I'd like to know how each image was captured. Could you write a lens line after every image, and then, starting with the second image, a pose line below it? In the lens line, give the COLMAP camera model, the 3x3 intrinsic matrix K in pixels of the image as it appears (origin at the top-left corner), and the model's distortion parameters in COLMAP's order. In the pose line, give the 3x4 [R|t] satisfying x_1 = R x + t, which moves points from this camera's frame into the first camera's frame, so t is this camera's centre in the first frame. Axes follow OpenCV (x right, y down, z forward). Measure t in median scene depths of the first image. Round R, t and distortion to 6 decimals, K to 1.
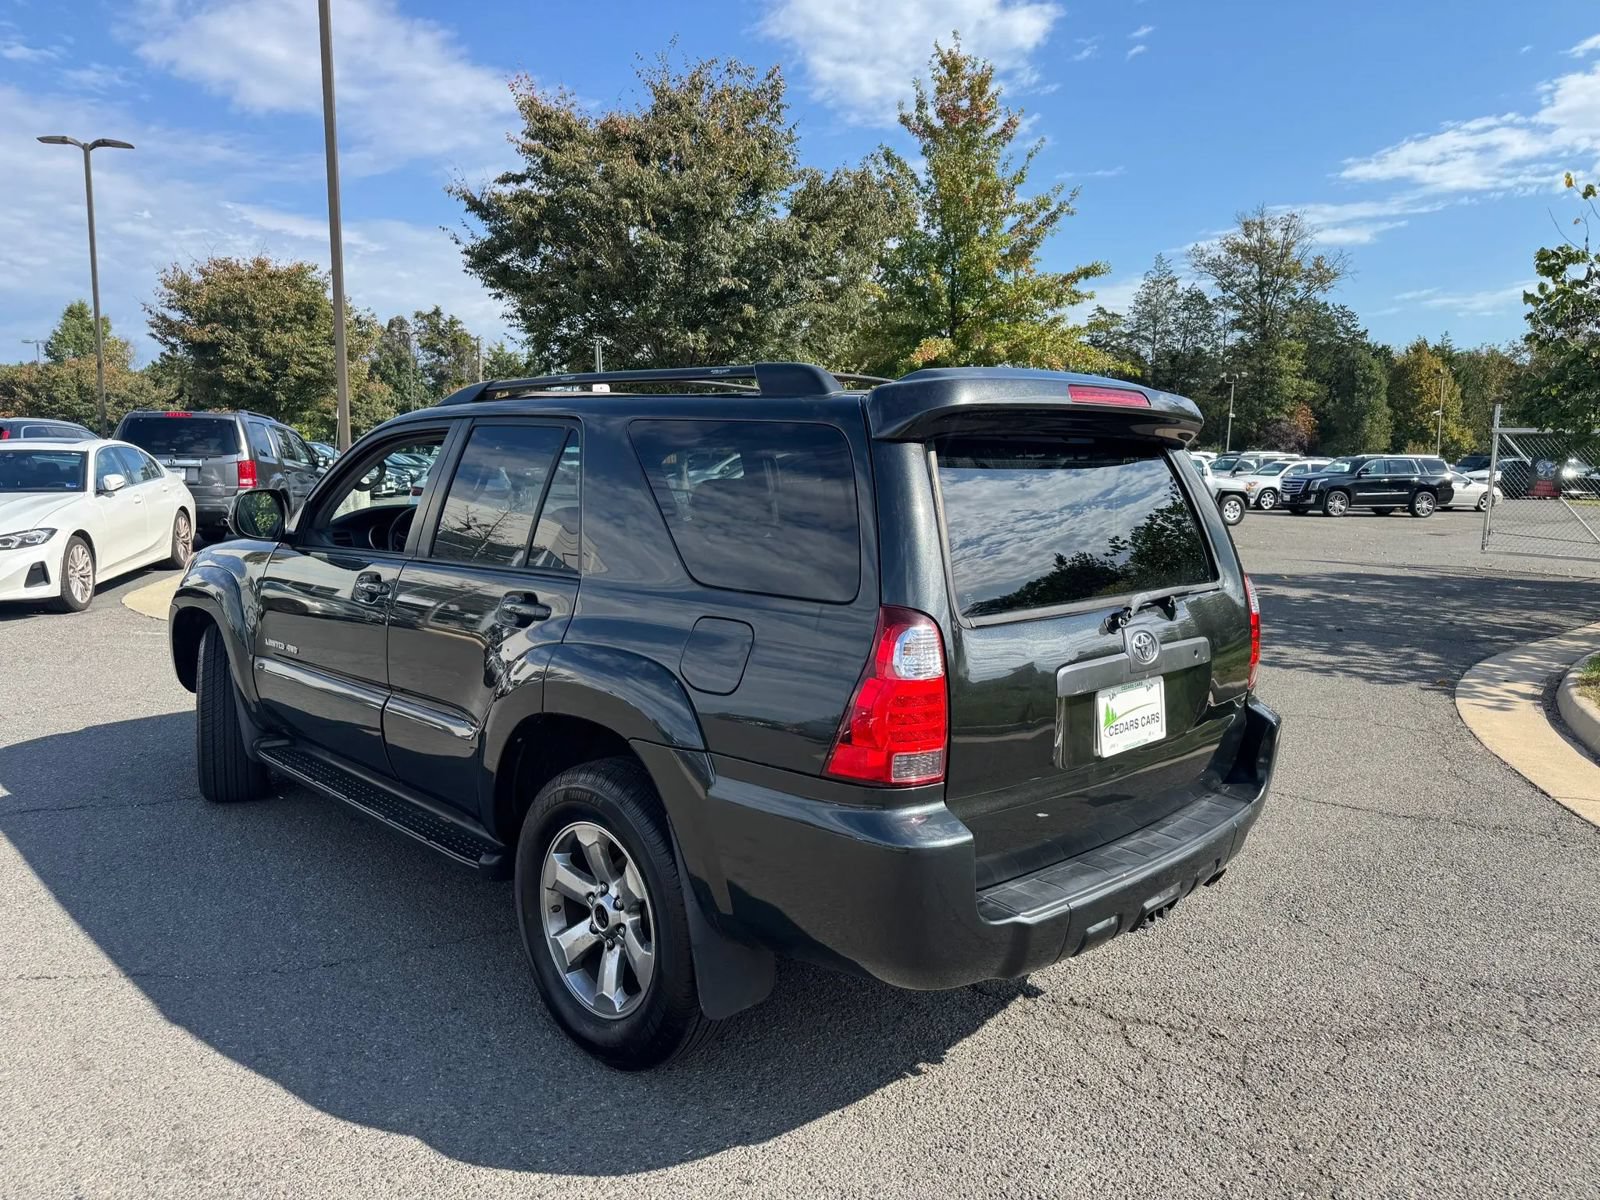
lens RADIAL K [[1133.0, 0, 801.5], [0, 1133.0, 633.5], [0, 0, 1]] dist [0.007877, -0.010926]
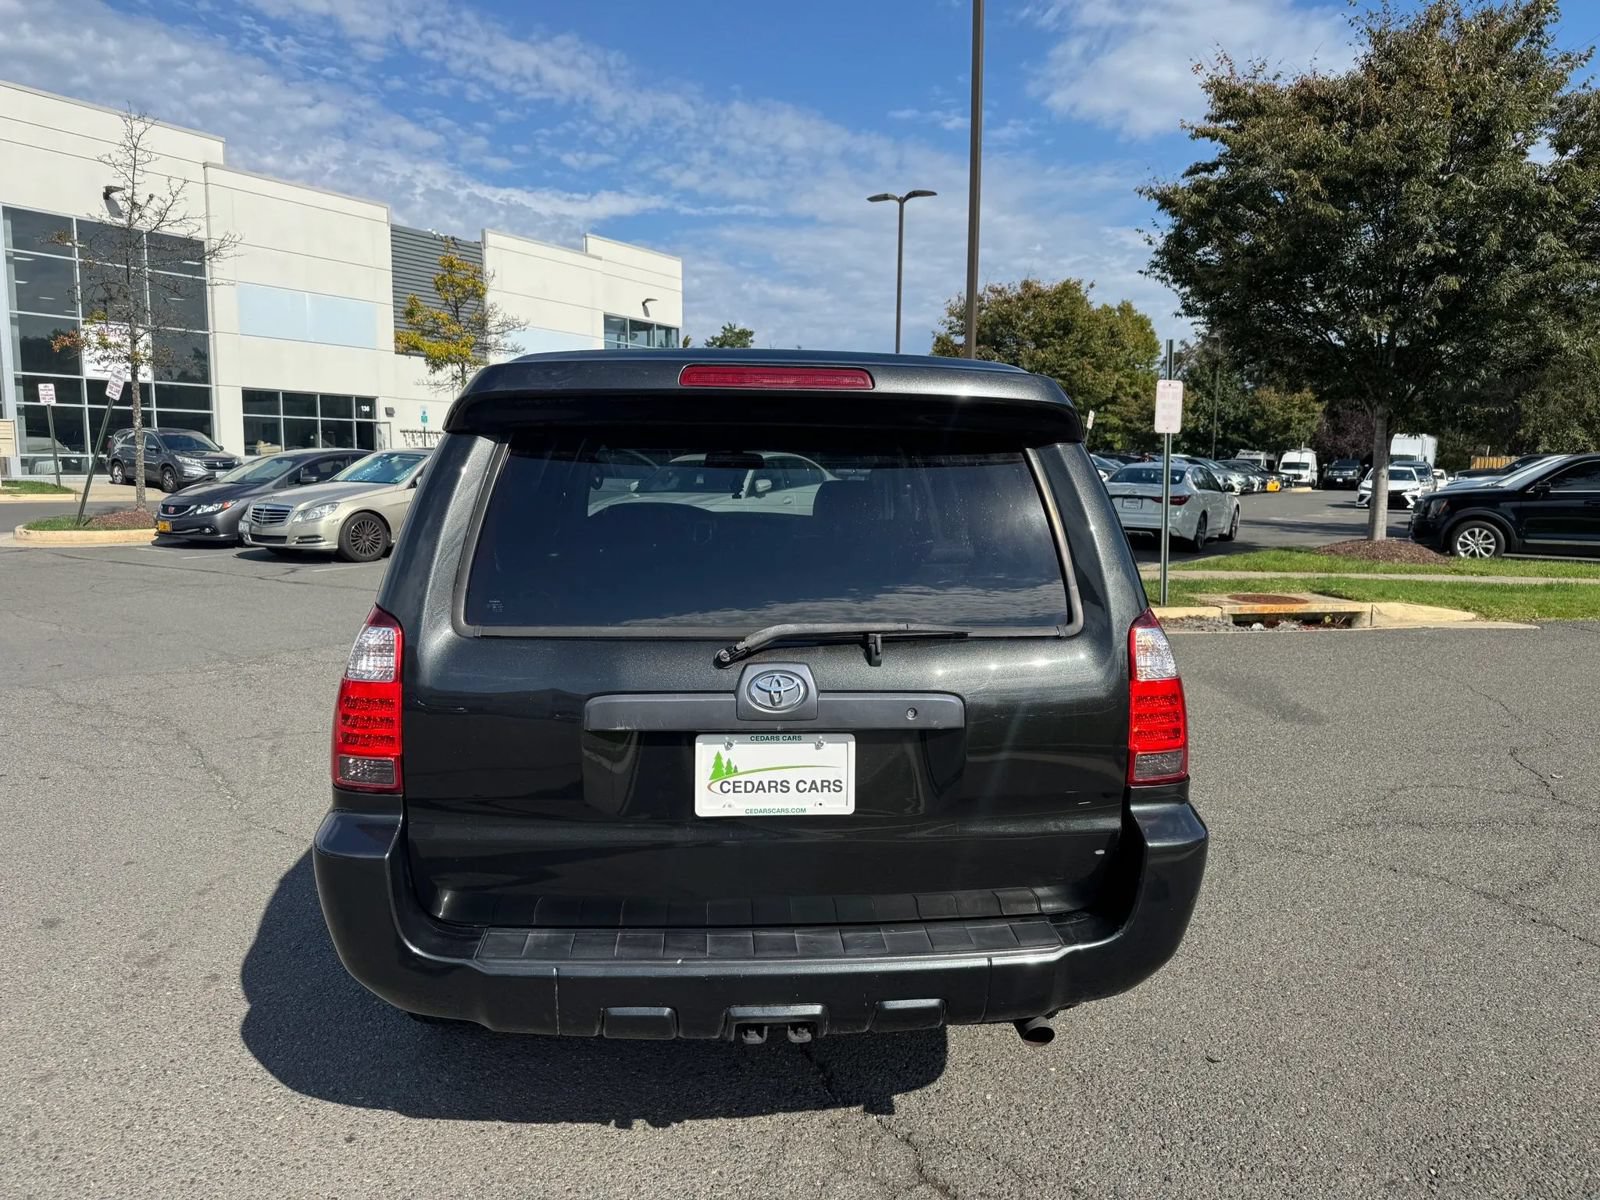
lens RADIAL K [[1130.7, 0, 800.7], [0, 1130.7, 639.2], [0, 0, 1]] dist [0.026516, -0.033206]
pose [[0.757765, 0.100069, -0.644809, 0.092169], [-0.100616, 0.994272, 0.036061, -0.006024], [0.644724, 0.037553, 0.763492, 0.045908]]
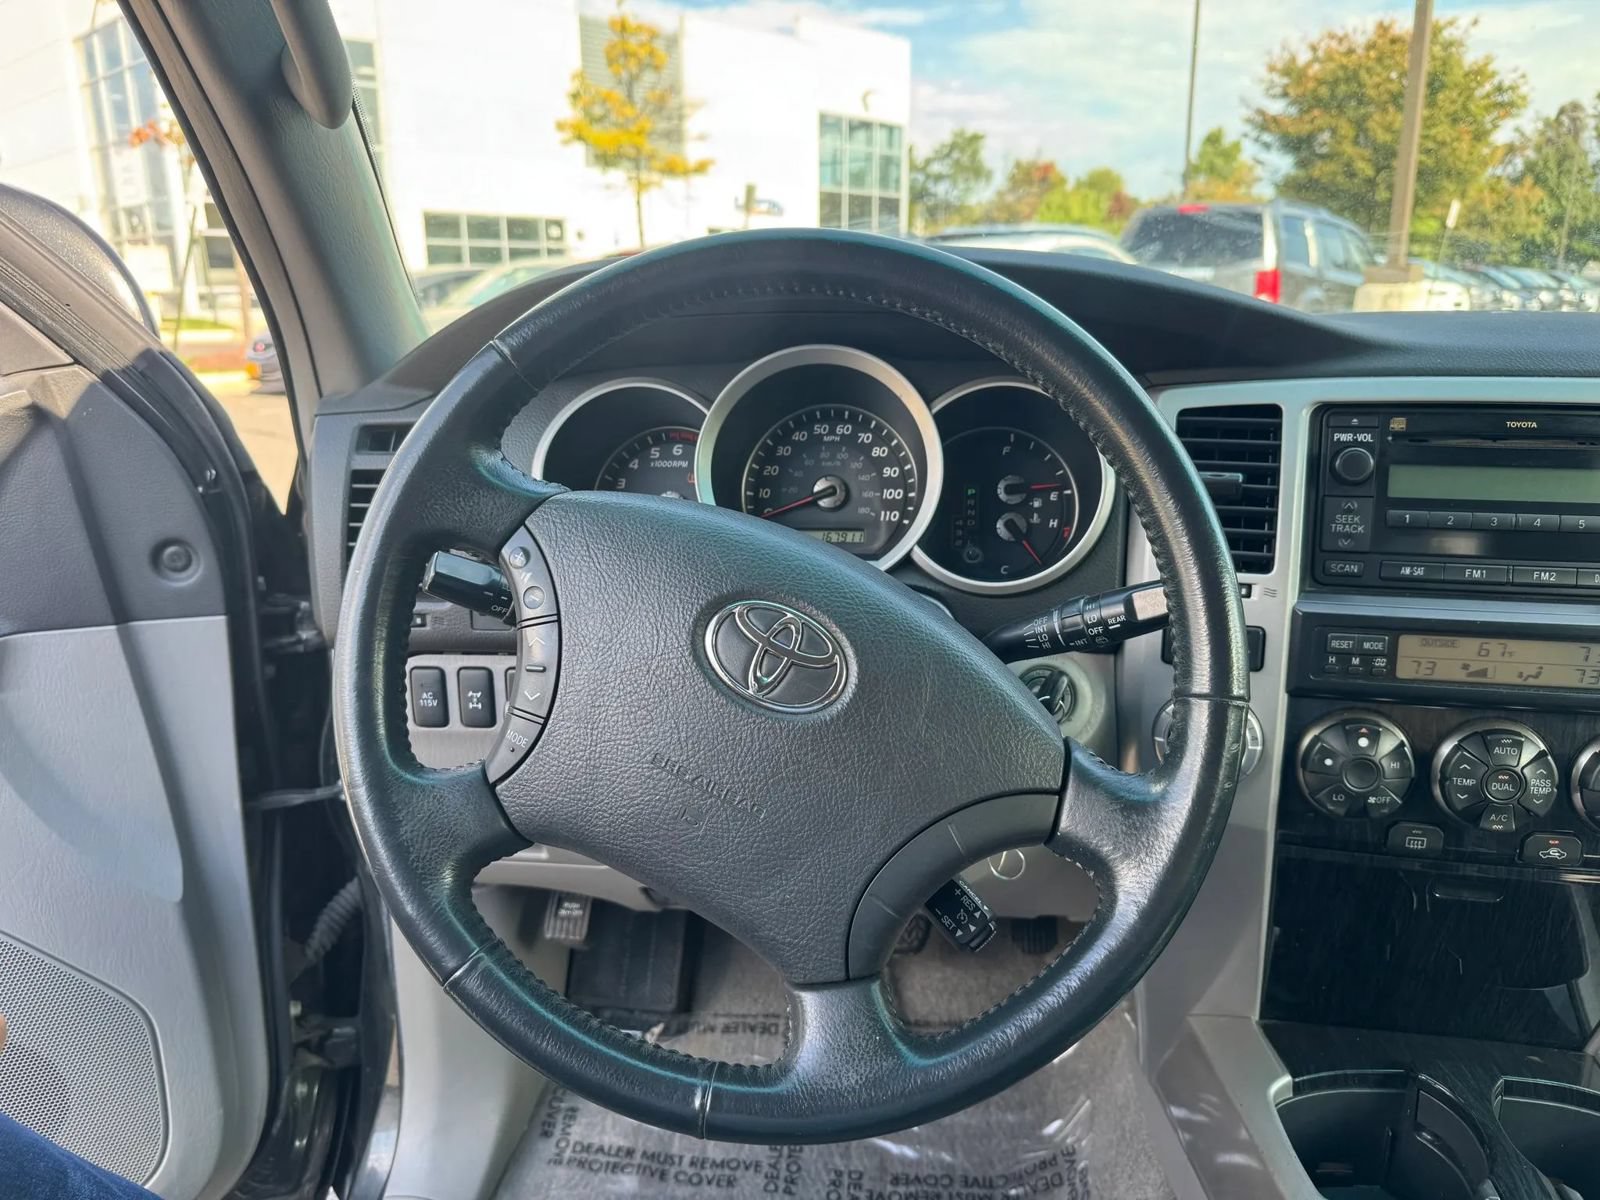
lens RADIAL K [[1136.8, 0, 801.8], [0, 1136.8, 623.7], [0, 0, 1]] dist [0.028300, -0.045737]
pose [[0.624911, 0.205678, -0.753115, -0.045531], [-0.104439, 0.978025, 0.180442, -0.017123], [0.773679, -0.034106, 0.632659, 0.166909]]
